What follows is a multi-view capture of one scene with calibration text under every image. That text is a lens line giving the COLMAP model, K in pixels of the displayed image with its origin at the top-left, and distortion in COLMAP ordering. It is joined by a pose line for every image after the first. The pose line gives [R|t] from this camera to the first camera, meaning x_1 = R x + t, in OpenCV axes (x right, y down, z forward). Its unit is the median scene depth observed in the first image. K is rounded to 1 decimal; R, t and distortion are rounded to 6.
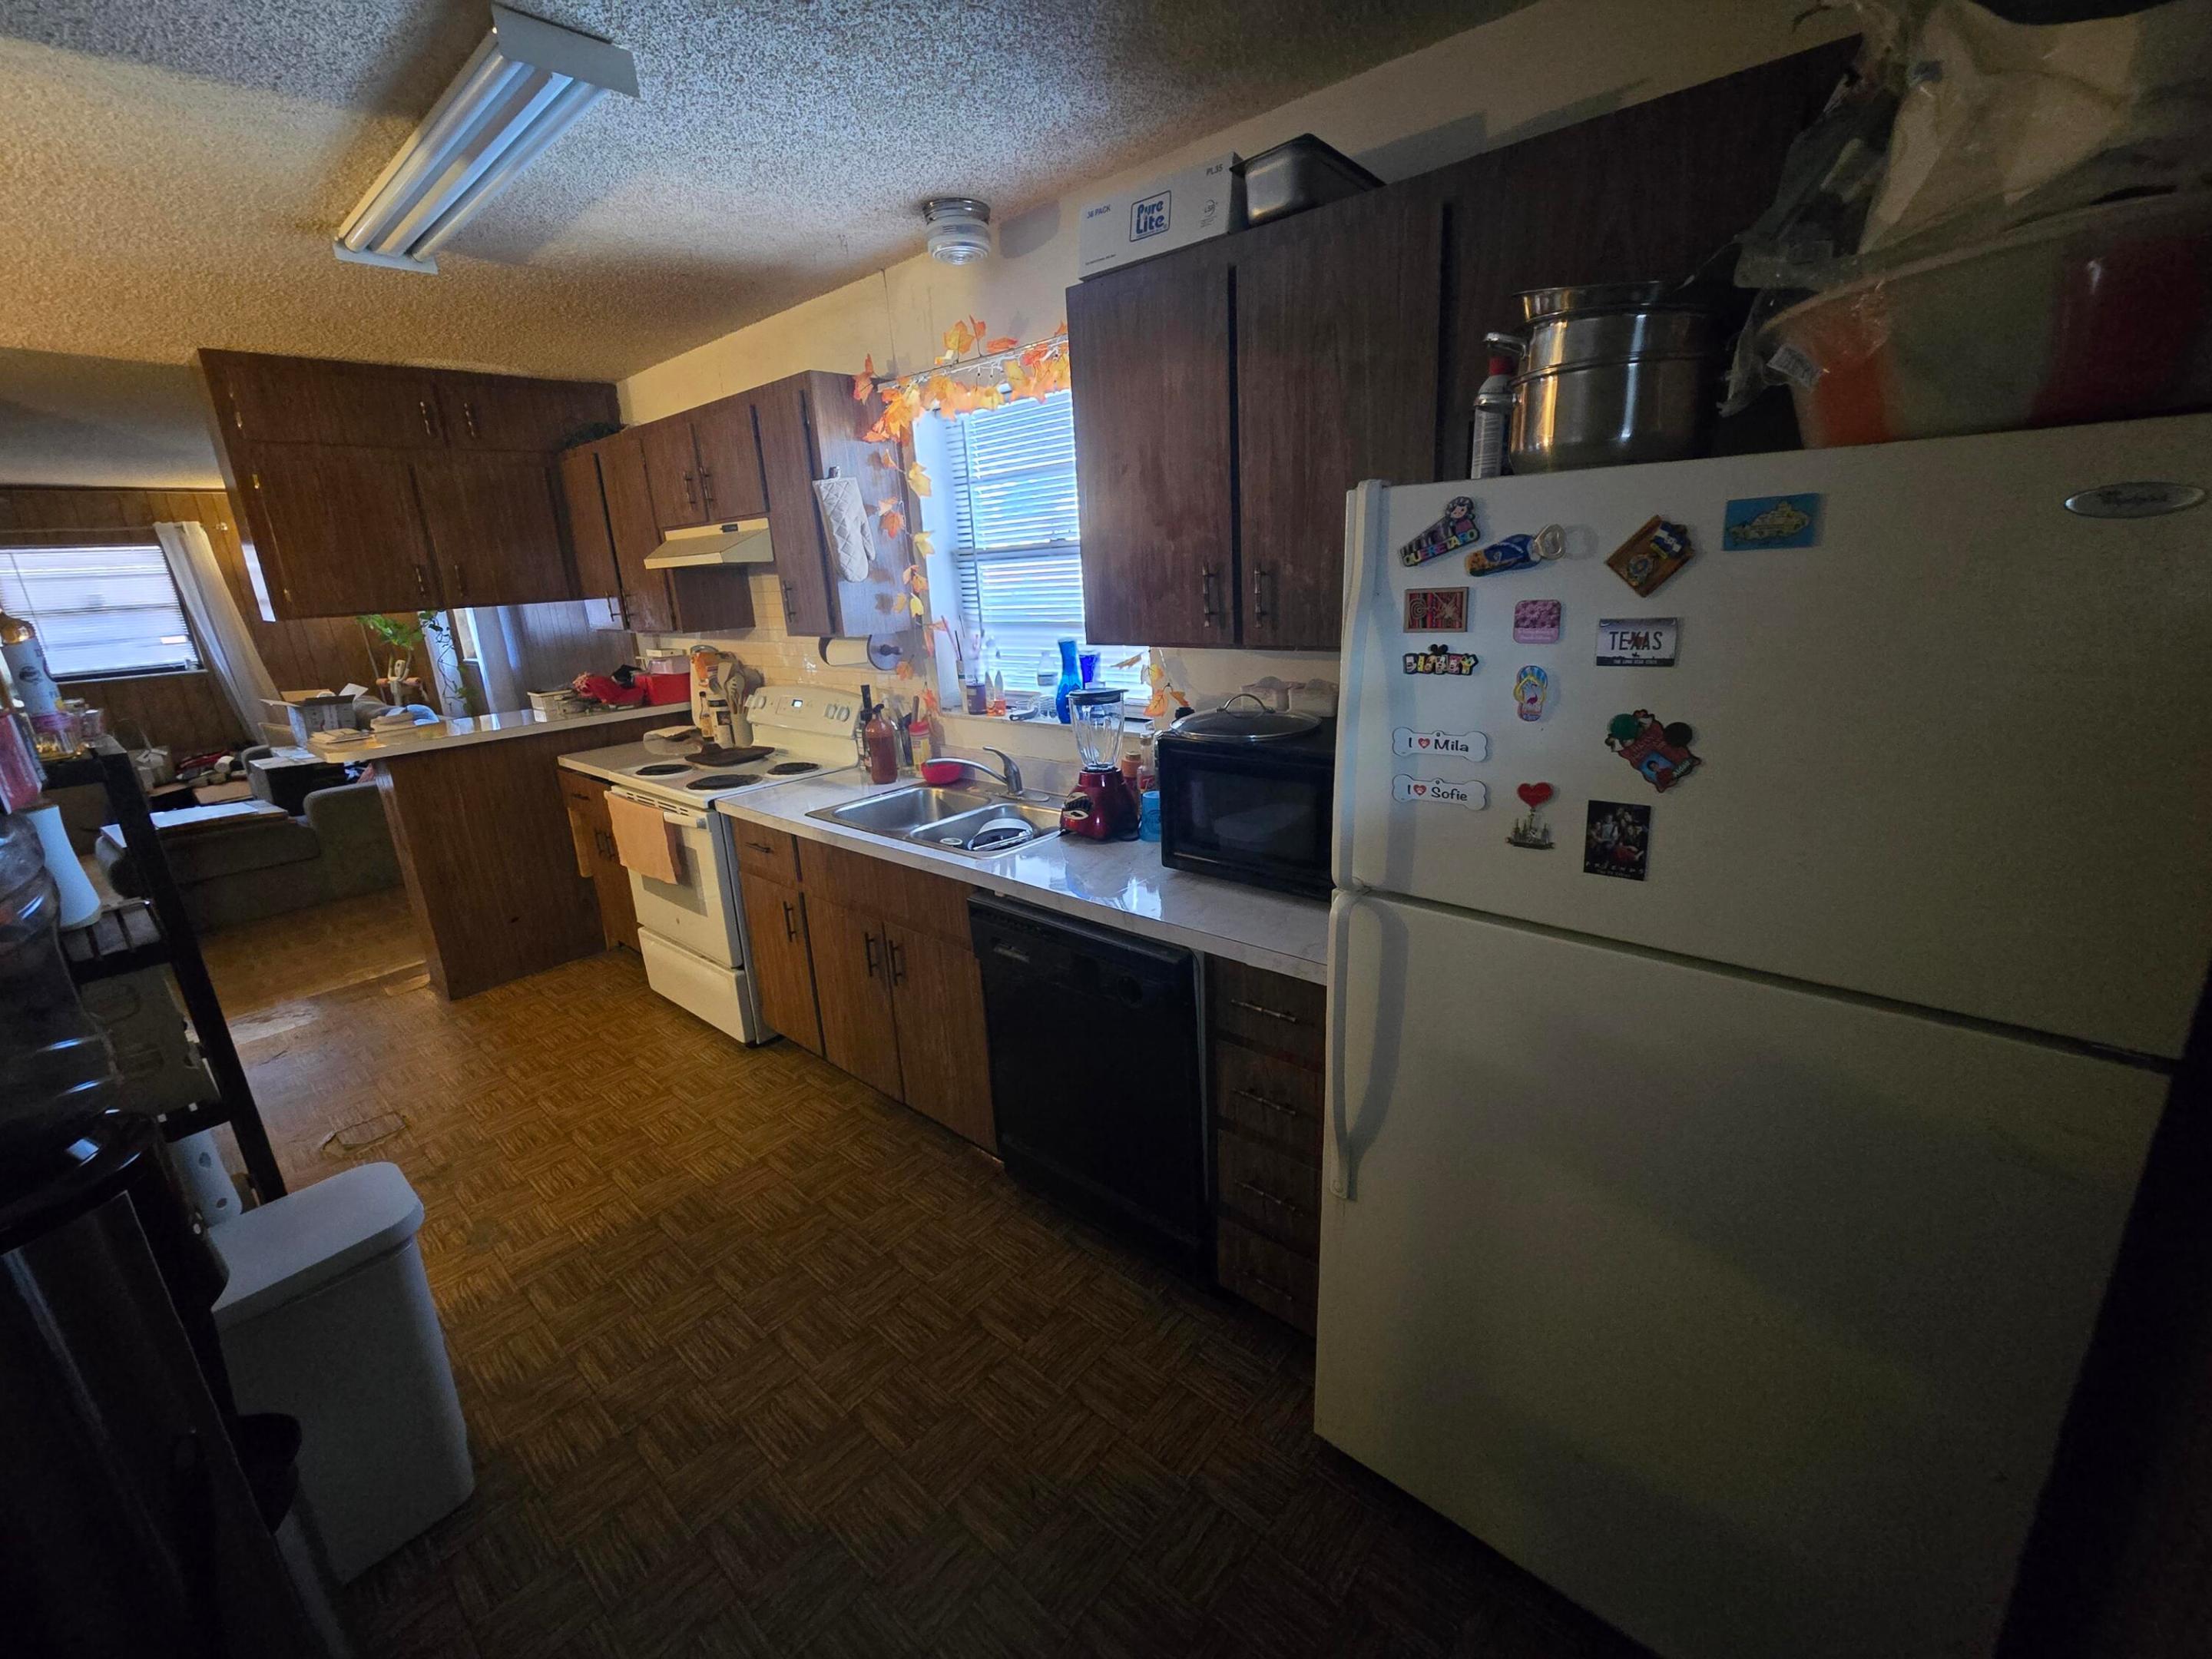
lens RADIAL K [[905.6, 0, 1102.7], [0, 905.6, 814.5], [0, 0, 1]] dist [-0.005752, -0.000518]
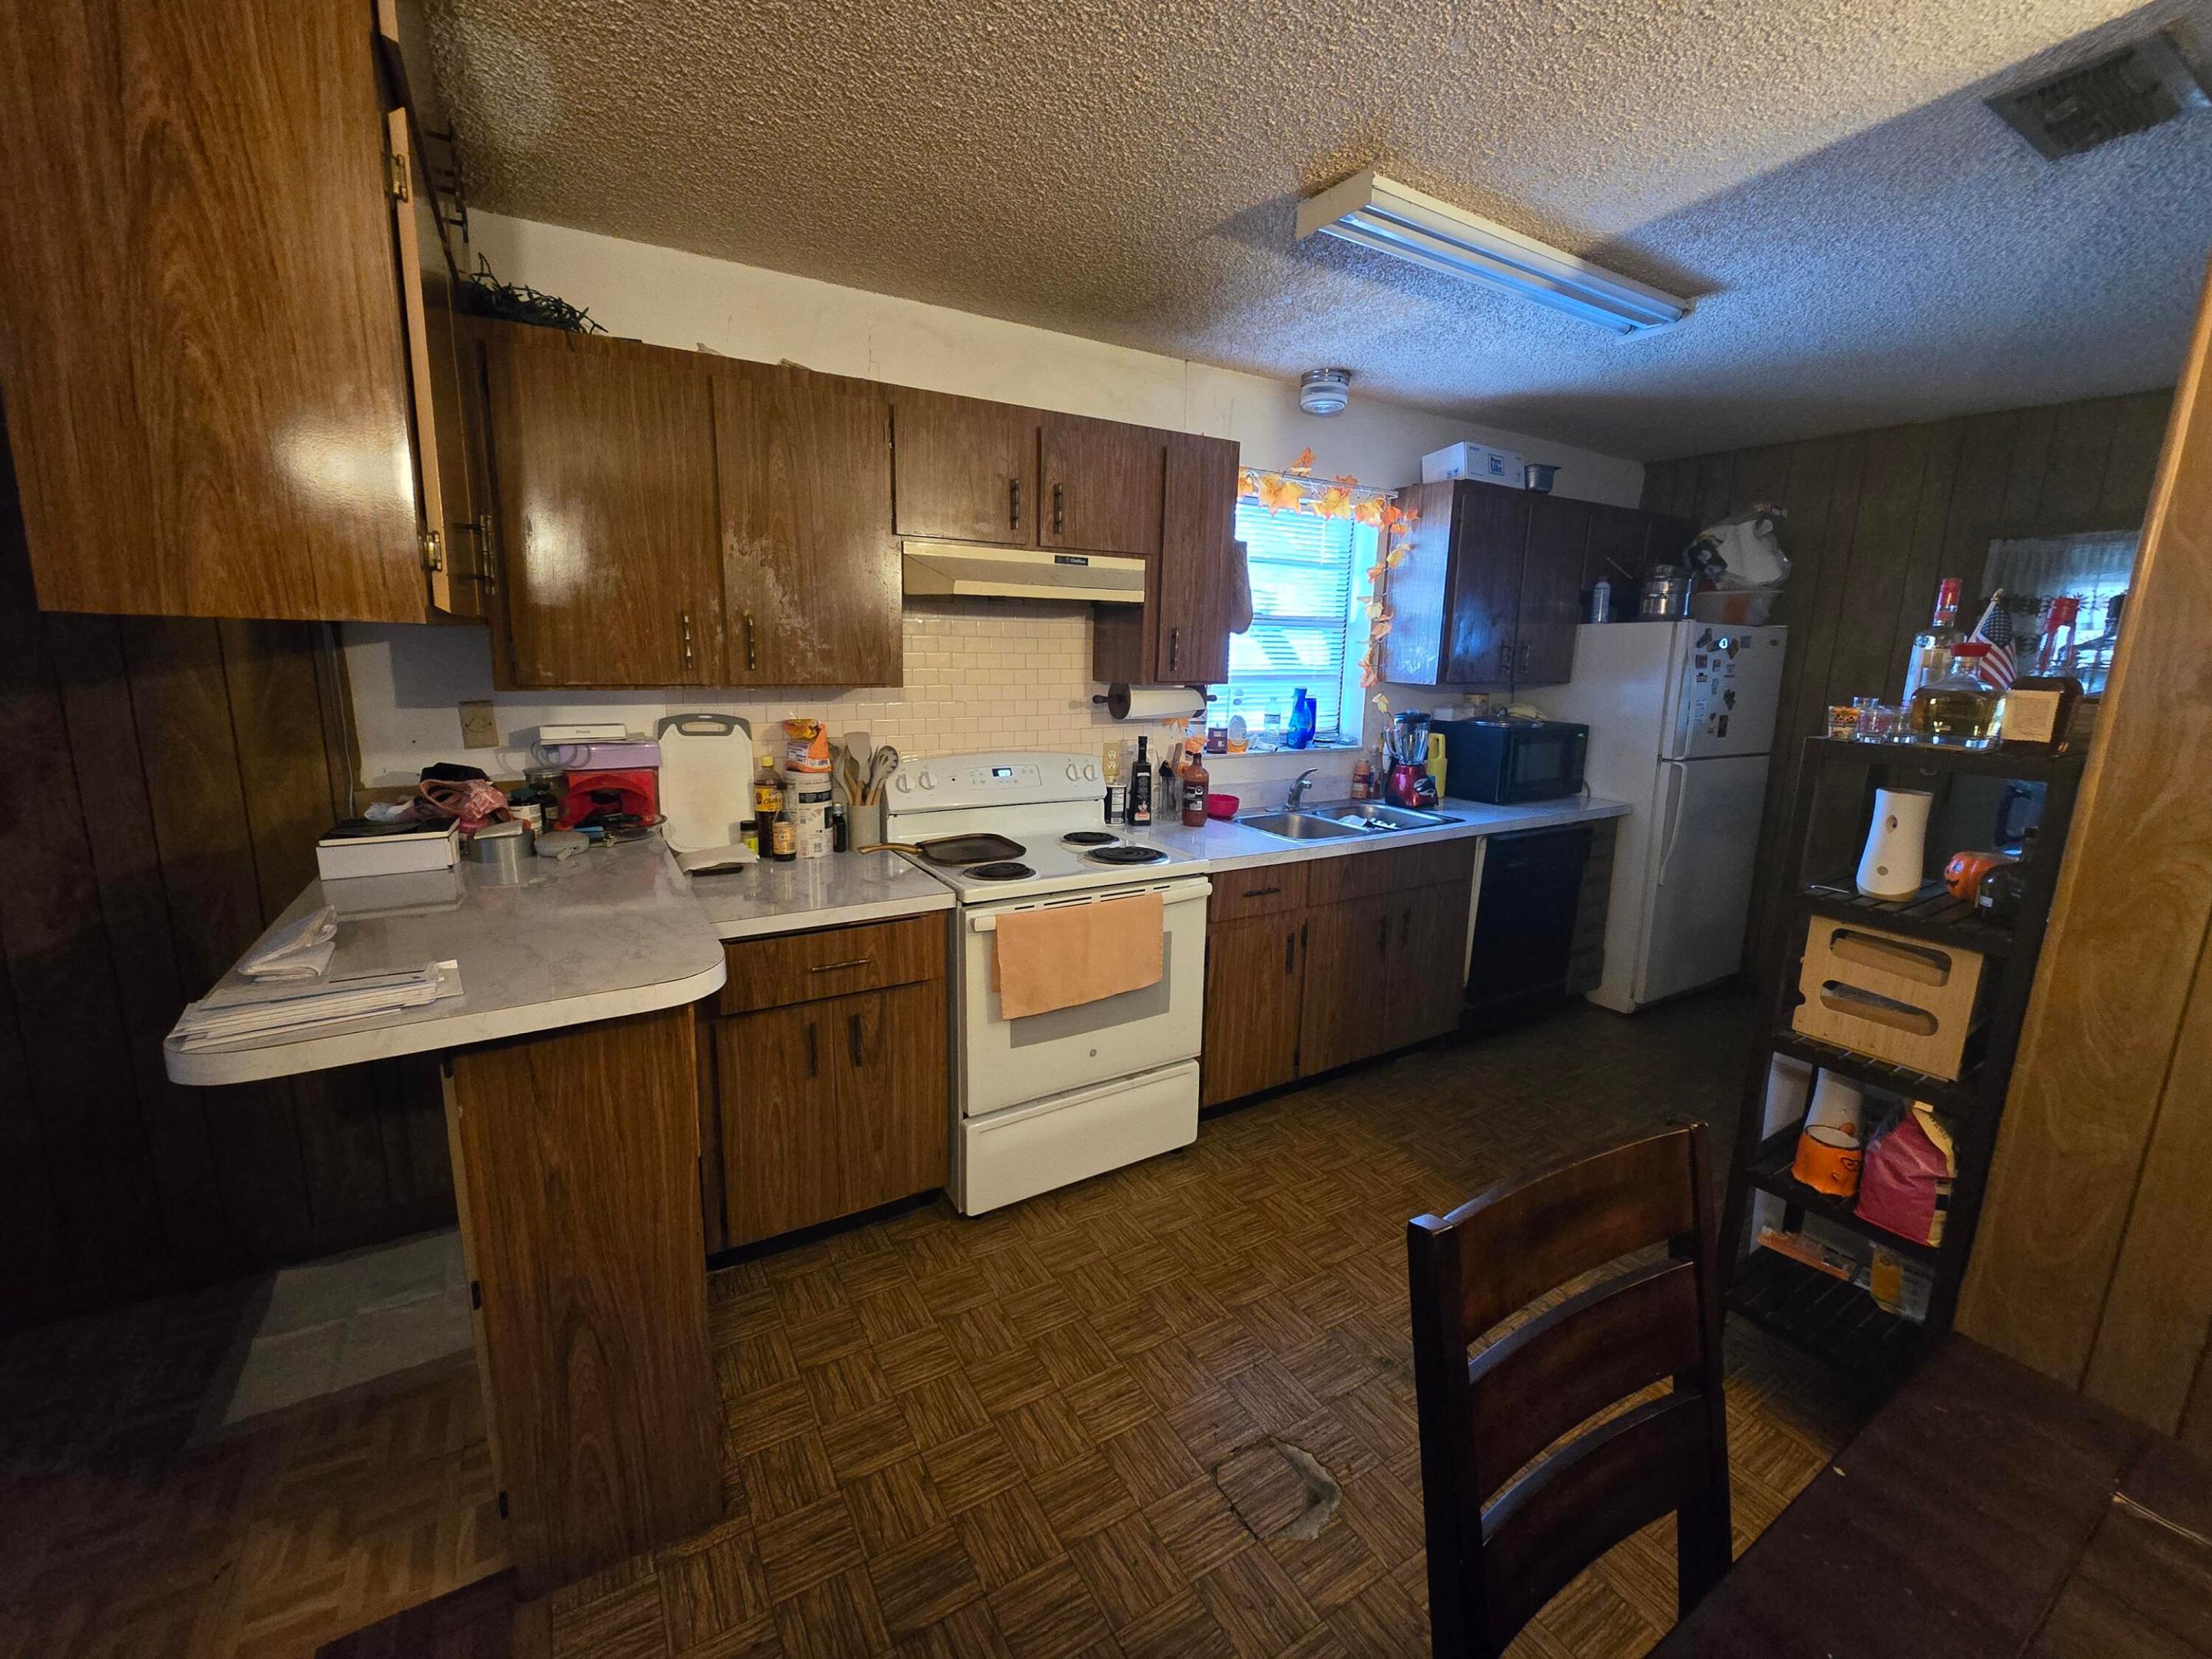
lens RADIAL K [[905.6, 0, 1102.7], [0, 905.6, 814.5], [0, 0, 1]] dist [-0.005752, -0.000518]
pose [[0.305643, -0.119916, 0.944565, -1.483537], [0.221706, 0.973732, 0.051878, -0.148564], [-0.925974, 0.193560, 0.324201, 0.898318]]
